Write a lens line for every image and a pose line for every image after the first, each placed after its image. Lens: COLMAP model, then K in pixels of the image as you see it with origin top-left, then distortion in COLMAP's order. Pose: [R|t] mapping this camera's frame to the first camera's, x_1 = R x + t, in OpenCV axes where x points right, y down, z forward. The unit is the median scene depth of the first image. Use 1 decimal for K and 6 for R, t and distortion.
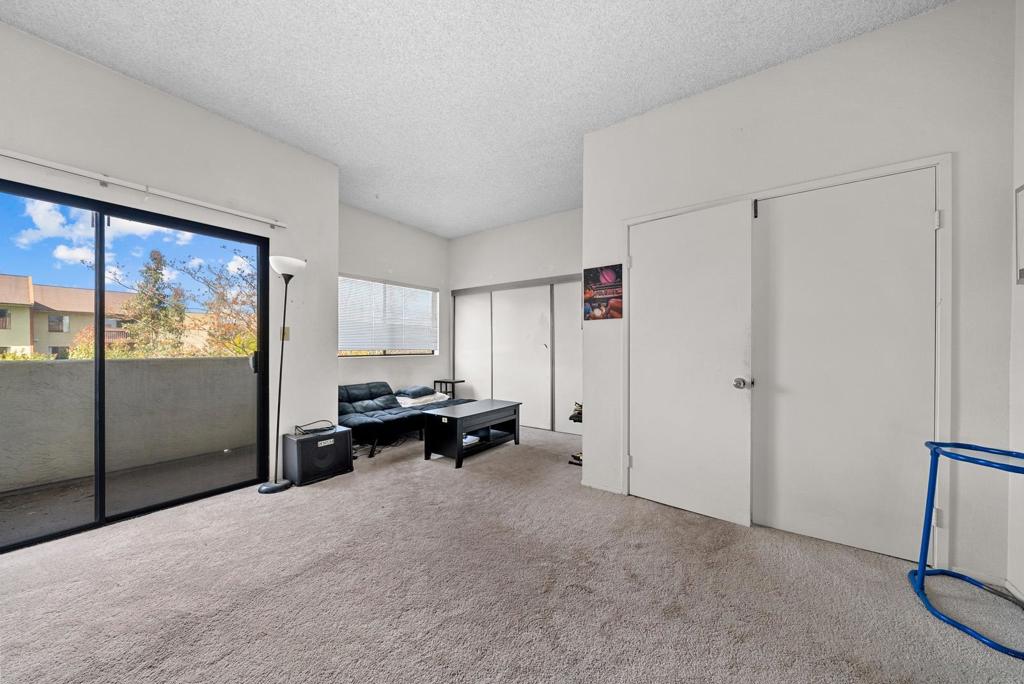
lens RADIAL K [[351.8, 0, 510.4], [0, 351.8, 345.8], [0, 0, 1]] dist [-0.005145, -0.000060]
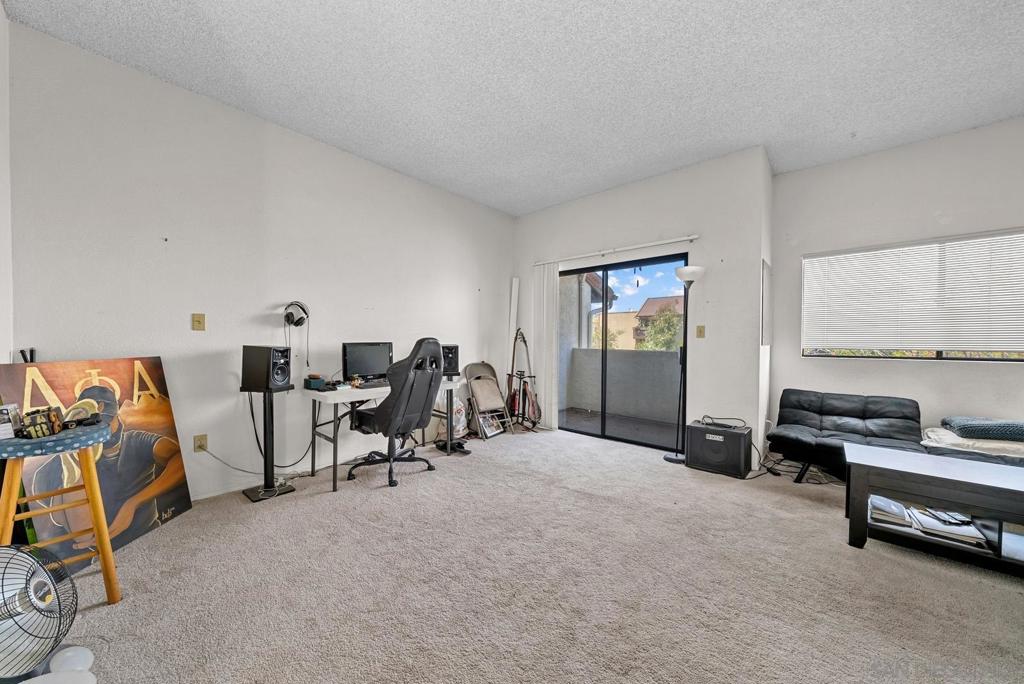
lens RADIAL K [[356.7, 0, 509.9], [0, 356.7, 342.7], [0, 0, 1]] dist [-0.001602, -0.000133]
pose [[-0.113191, 0.003006, -0.993569, 0.527037], [-0.004203, 0.999985, 0.003505, -0.001099], [0.993564, 0.004573, -0.113177, 0.484429]]
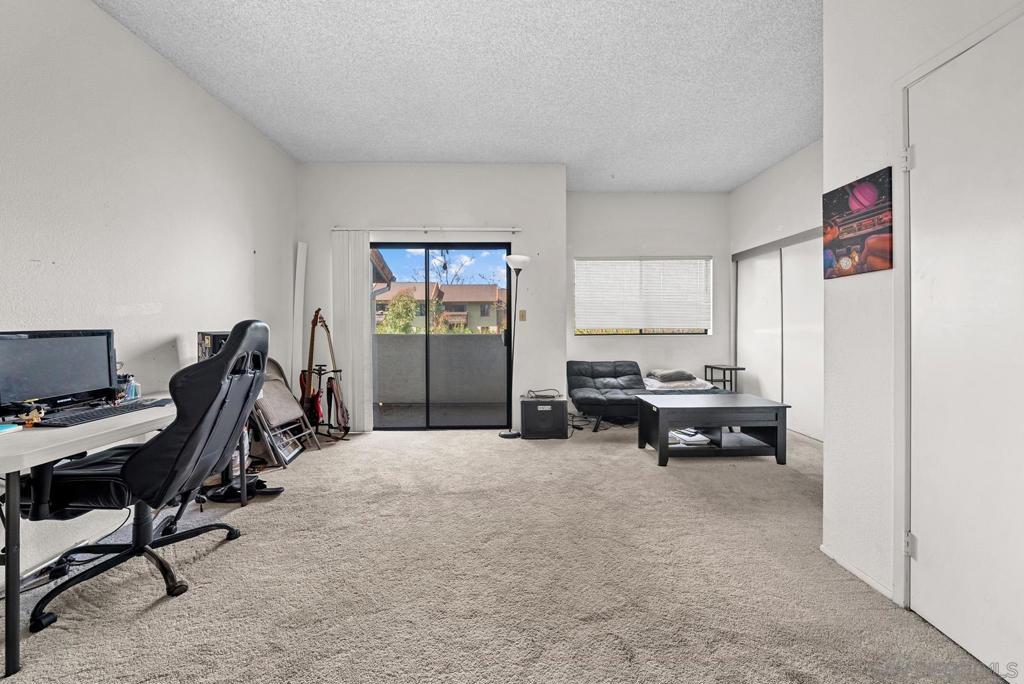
lens RADIAL K [[361.9, 0, 511.1], [0, 361.9, 327.1], [0, 0, 1]] dist [-0.000783, -0.000126]
pose [[0.596423, -0.002591, -0.802666, 0.345914], [0.007889, 0.999965, 0.002633, 0.002586], [0.802632, -0.007902, 0.596423, 0.180414]]
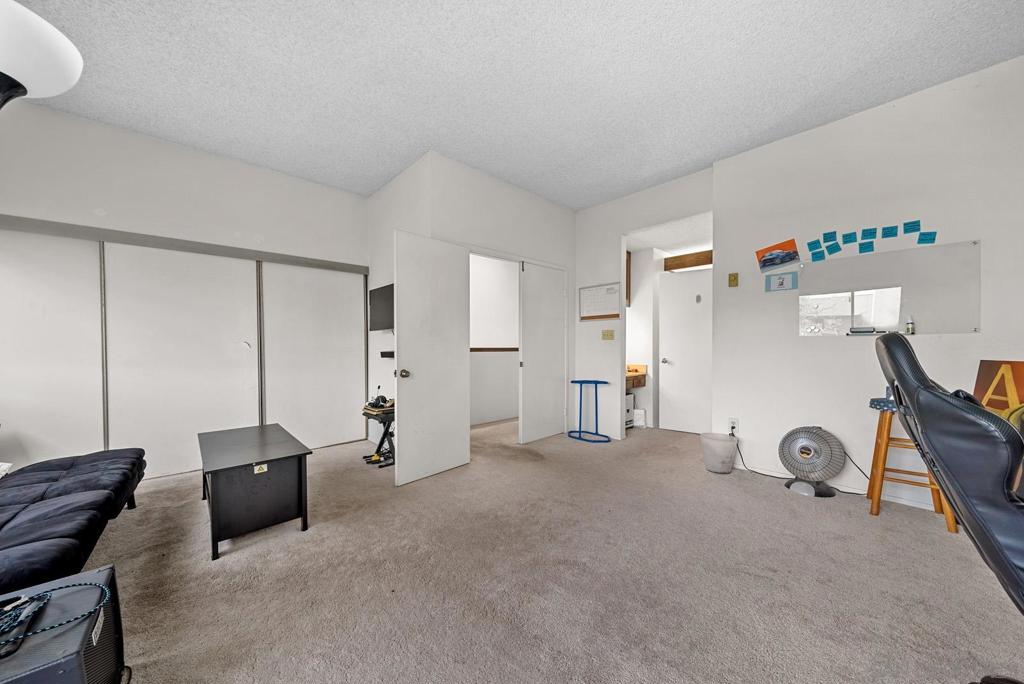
lens RADIAL K [[351.8, 0, 510.4], [0, 351.8, 345.8], [0, 0, 1]] dist [-0.005145, -0.000060]
pose [[0.196599, -0.006405, 0.980463, -0.720959], [0.006393, 0.999966, 0.005250, 0.003712], [-0.980463, 0.005236, 0.196633, 0.495757]]
